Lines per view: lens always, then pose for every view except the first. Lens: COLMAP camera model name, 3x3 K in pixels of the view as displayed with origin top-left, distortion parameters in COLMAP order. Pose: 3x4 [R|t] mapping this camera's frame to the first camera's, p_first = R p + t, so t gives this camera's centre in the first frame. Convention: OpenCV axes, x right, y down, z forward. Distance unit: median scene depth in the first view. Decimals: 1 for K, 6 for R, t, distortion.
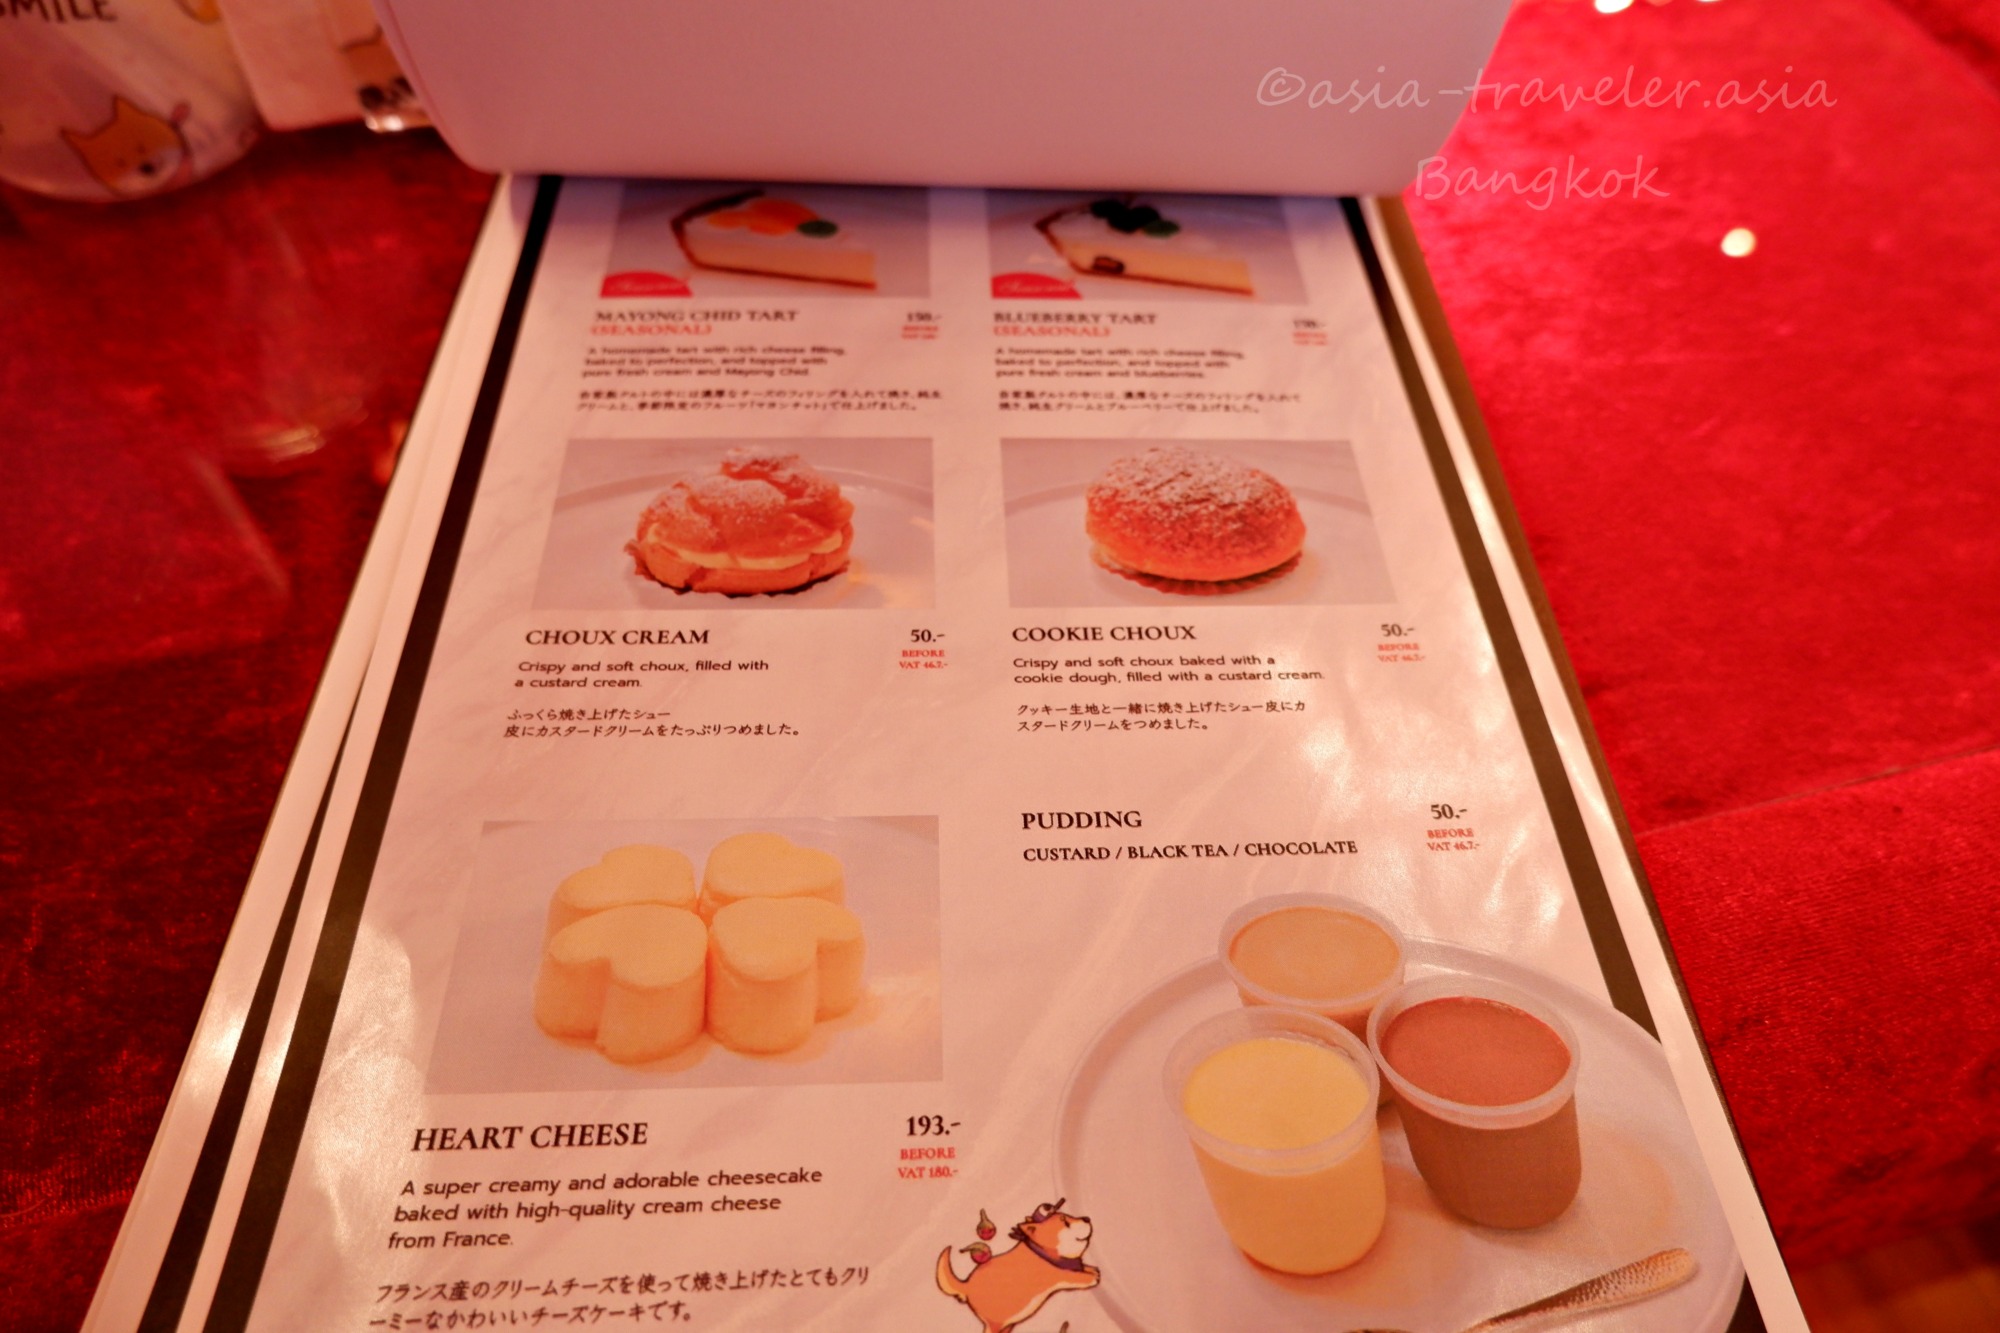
lens RADIAL K [[1394.4, 0, 995.3], [0, 1394.4, 658.0], [0, 0, 1]] dist [0.026257, -0.014033]
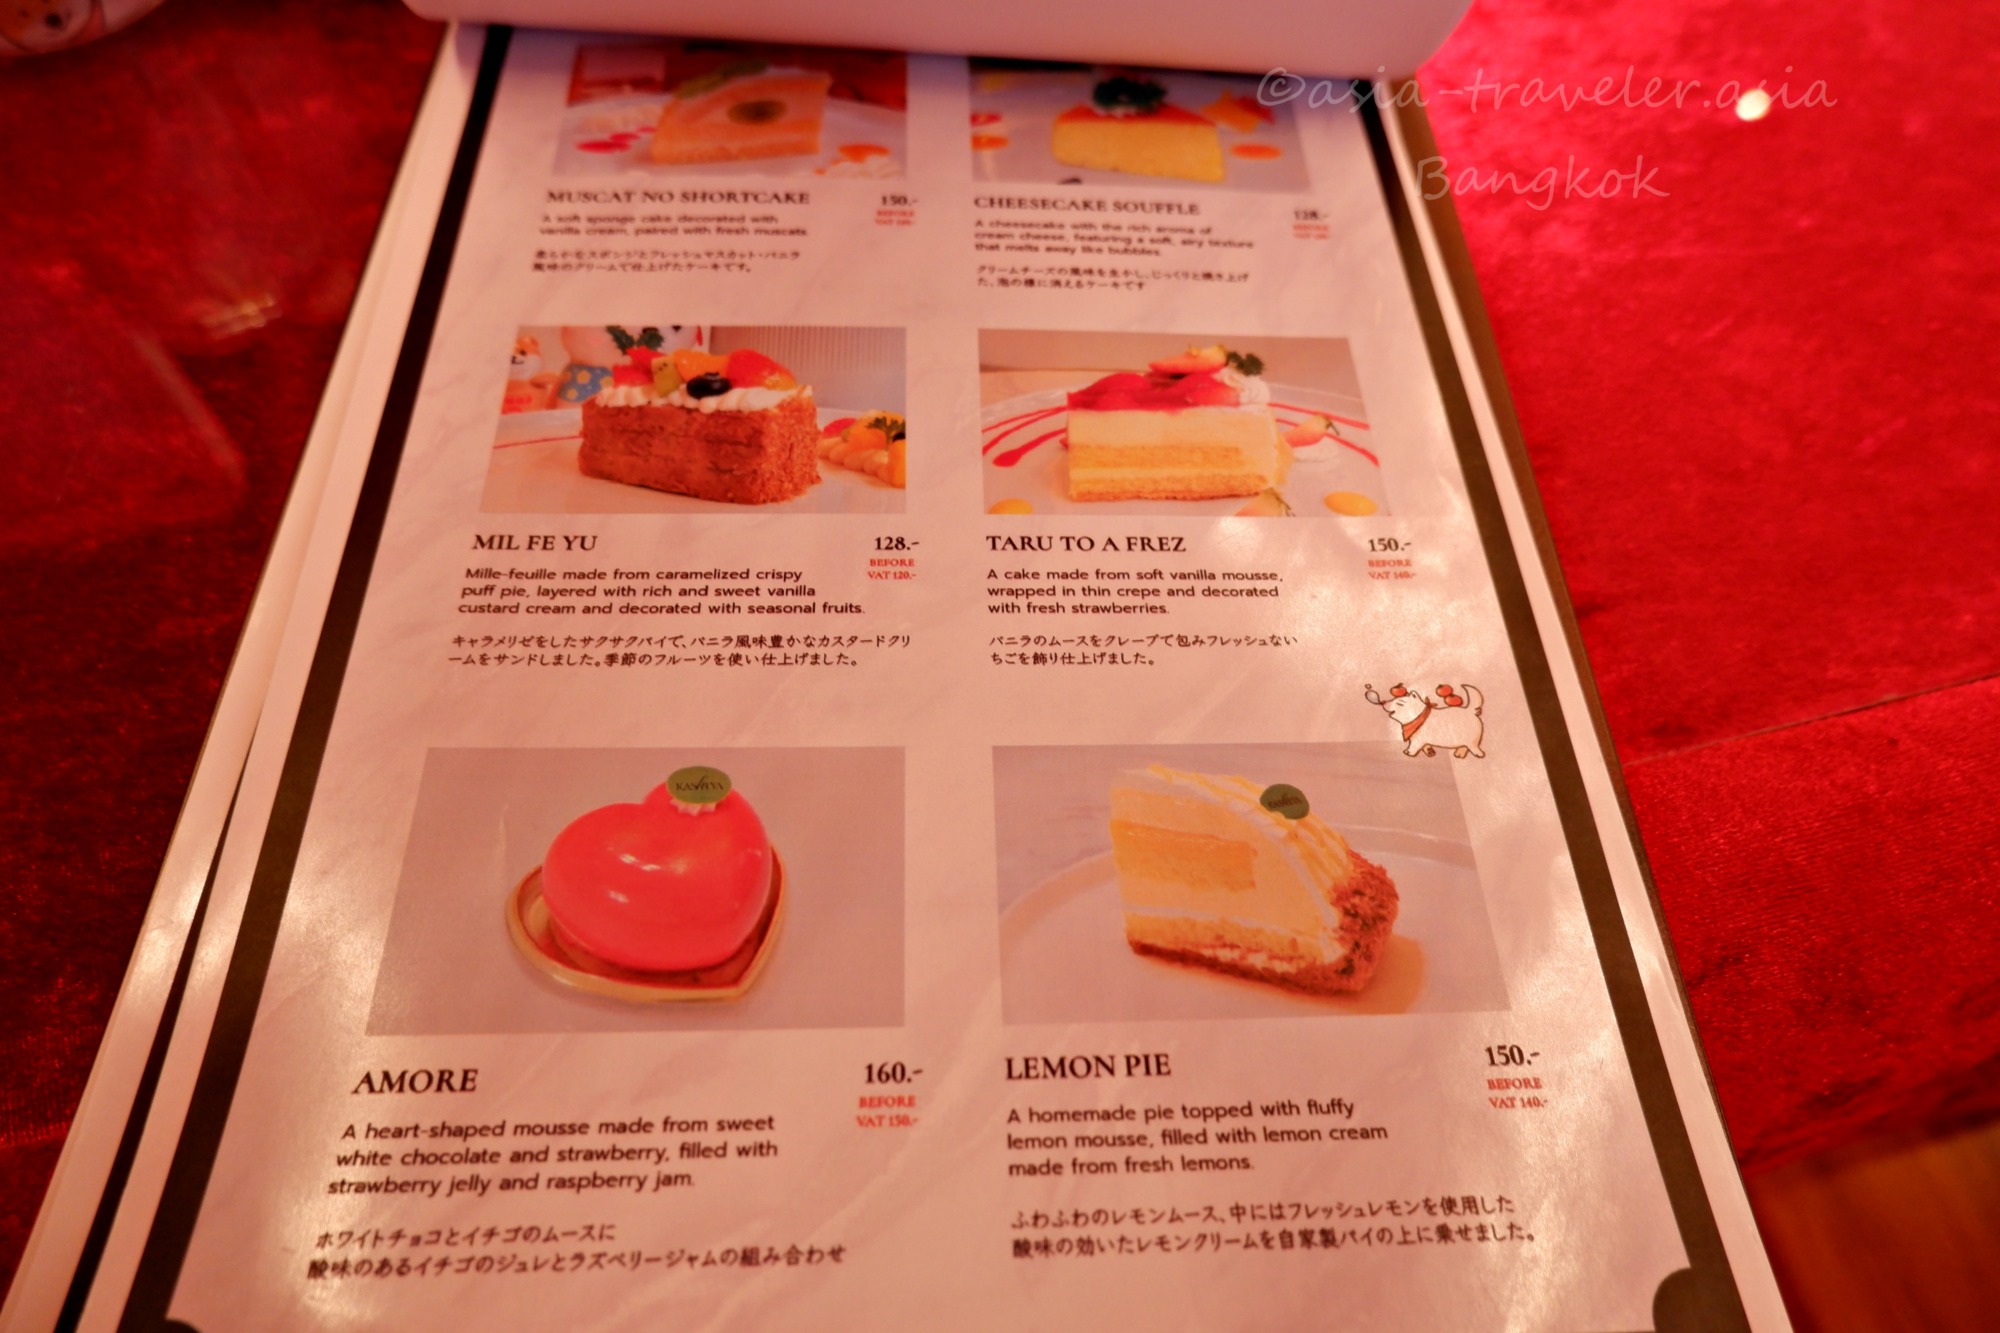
lens RADIAL K [[1394.4, 0, 996.8], [0, 1394.4, 660.9], [0, 0, 1]] dist [0.026257, -0.014033]
pose [[0.999873, 0.009956, 0.012442, 0.008870], [-0.011129, 0.995117, 0.098076, -0.033583], [-0.011405, -0.098202, 0.995101, 0.041934]]
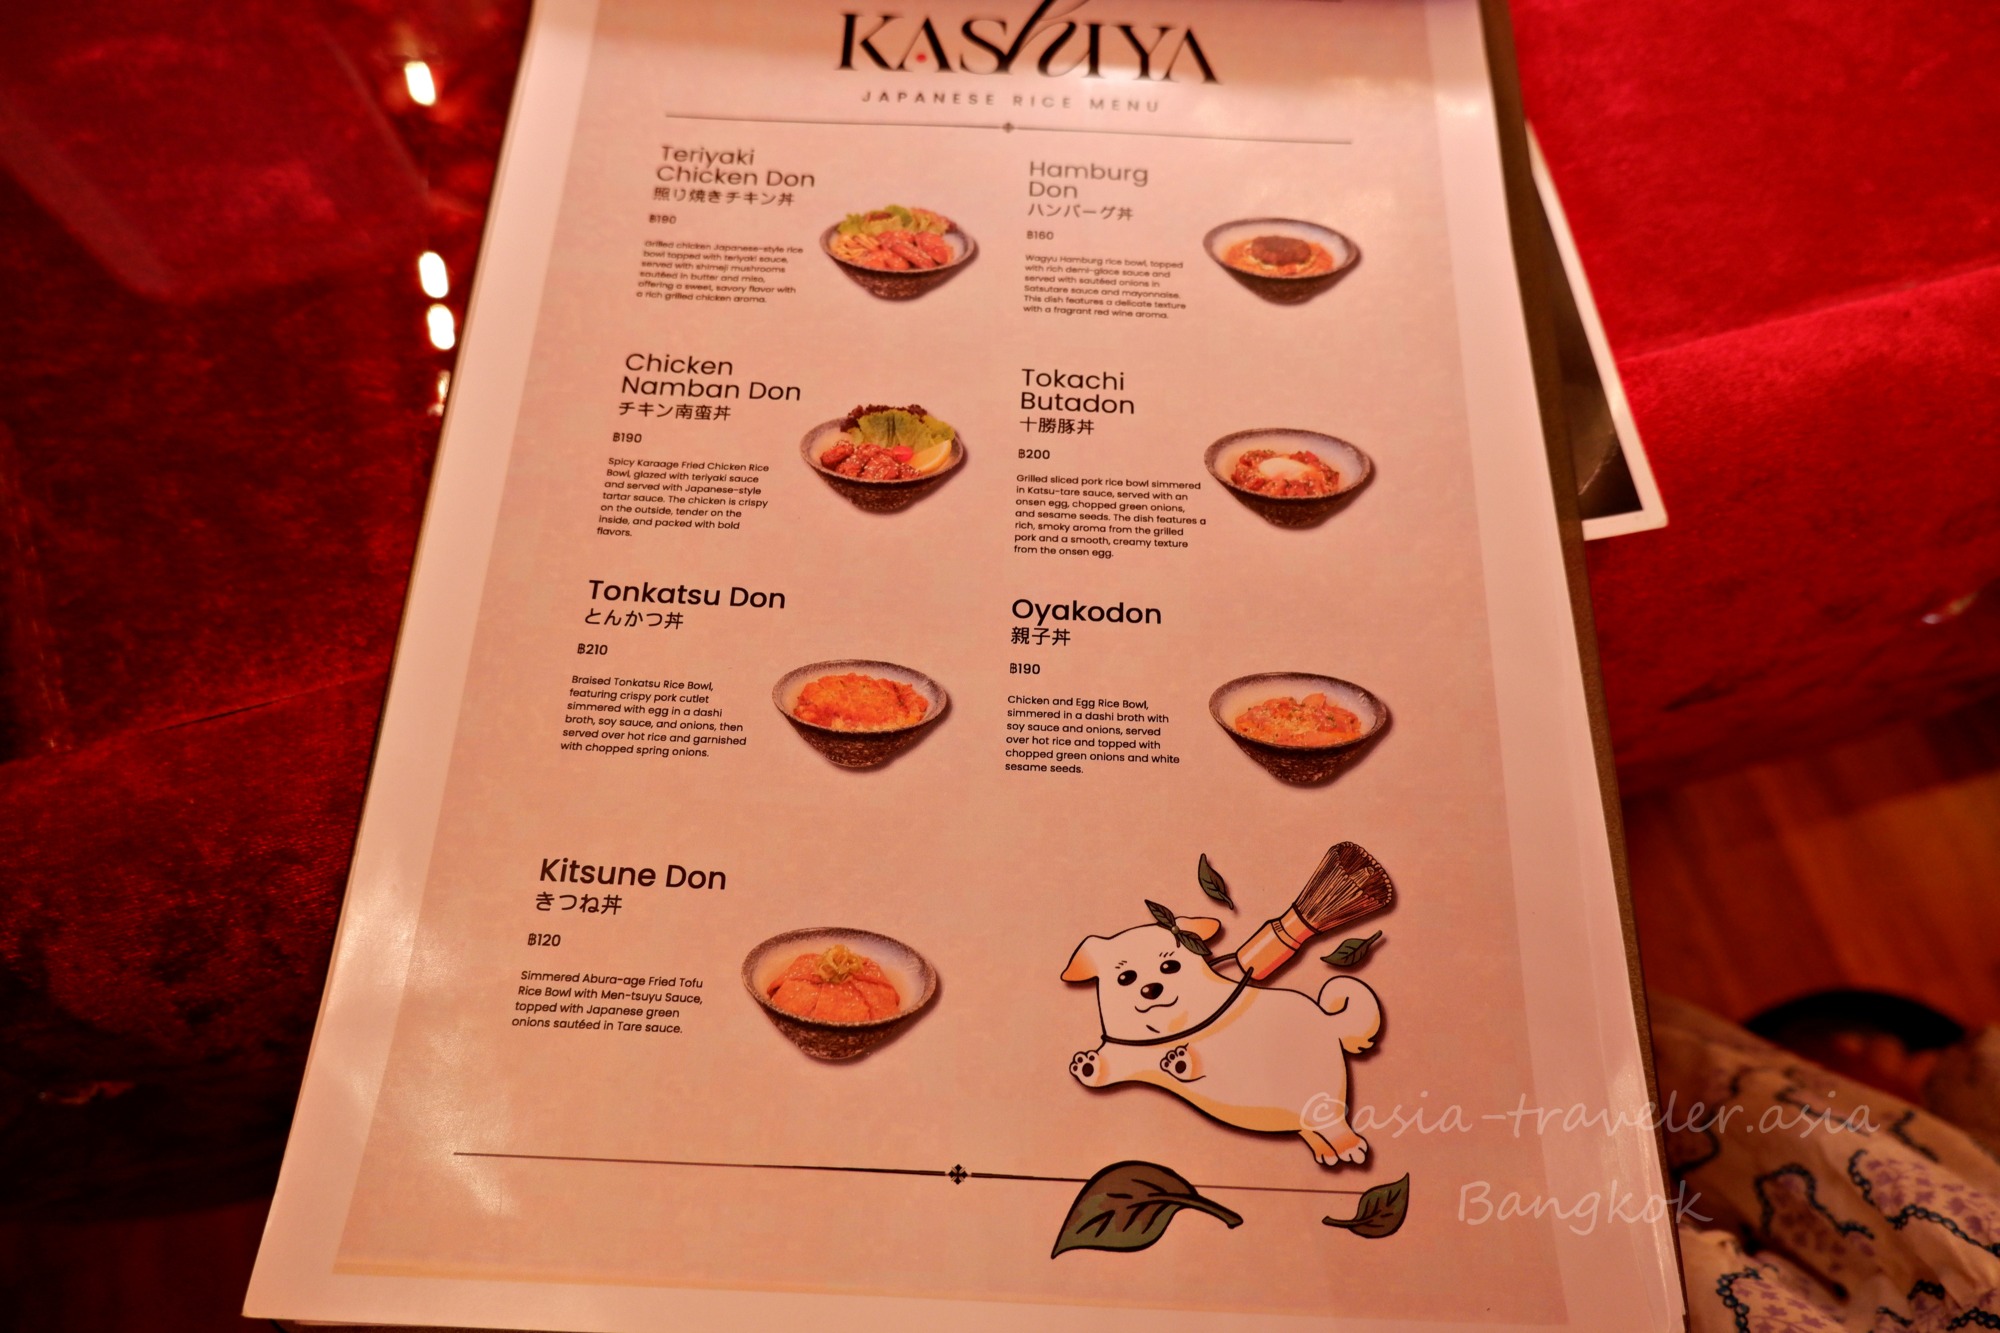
lens RADIAL K [[1394.4, 0, 997.8], [0, 1394.4, 686.9], [0, 0, 1]] dist [0.026257, -0.014033]
pose [[0.999484, -0.025104, -0.020016, -0.115484], [0.029597, 0.962029, 0.271340, 0.059487], [0.012444, -0.271792, 0.962276, -0.243451]]
